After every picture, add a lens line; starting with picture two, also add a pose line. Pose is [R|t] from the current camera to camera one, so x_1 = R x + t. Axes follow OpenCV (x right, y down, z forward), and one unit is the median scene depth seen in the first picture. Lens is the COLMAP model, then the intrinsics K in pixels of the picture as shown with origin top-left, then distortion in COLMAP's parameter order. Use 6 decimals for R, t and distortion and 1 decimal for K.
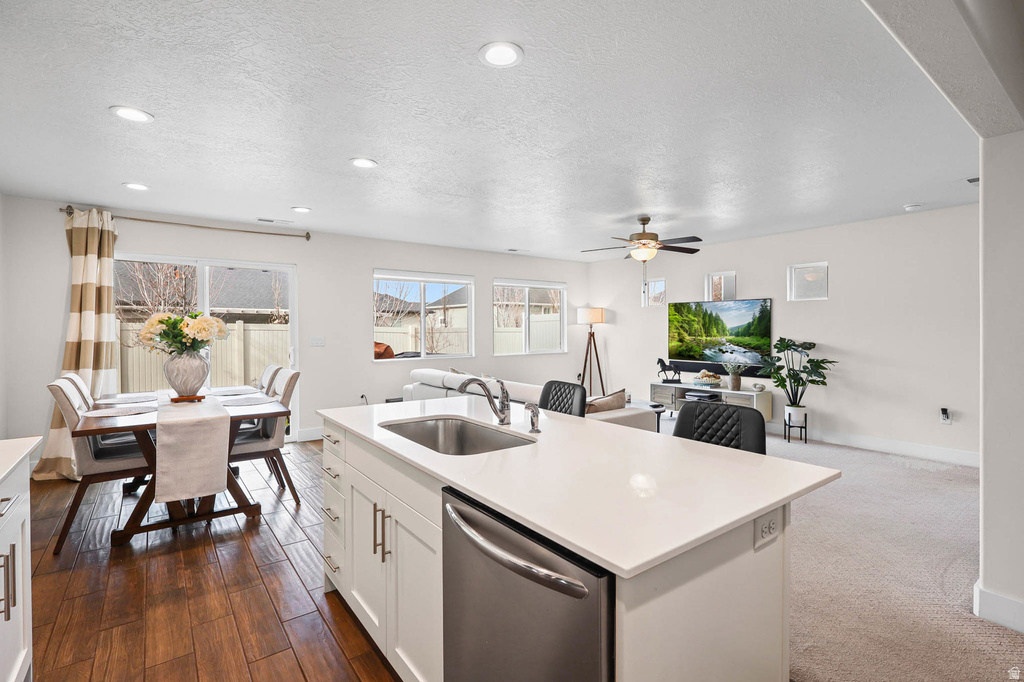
lens RADIAL K [[479.9, 0, 512.0], [0, 479.9, 335.4], [0, 0, 1]] dist [0.003231, 0.000710]
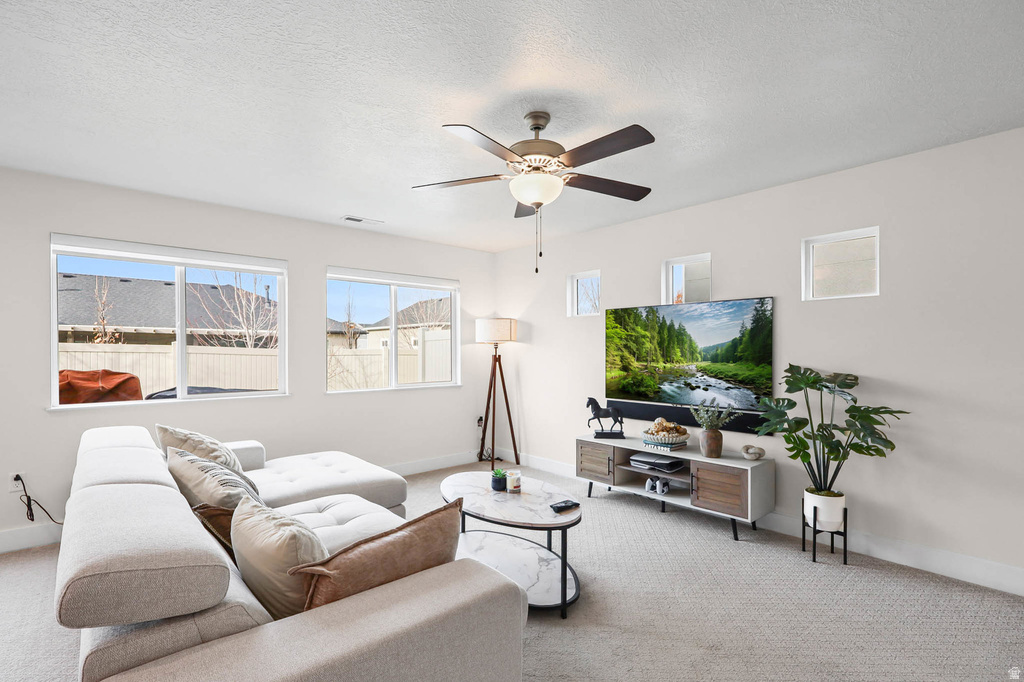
lens RADIAL K [[480.0, 0, 506.5], [0, 480.0, 354.6], [0, 0, 1]] dist [0.000133, -0.000042]
pose [[0.998273, 0.002595, 0.058681, 0.172710], [-0.001988, 0.999944, -0.010397, -0.000712], [-0.058705, 0.010263, 0.998223, 0.412237]]
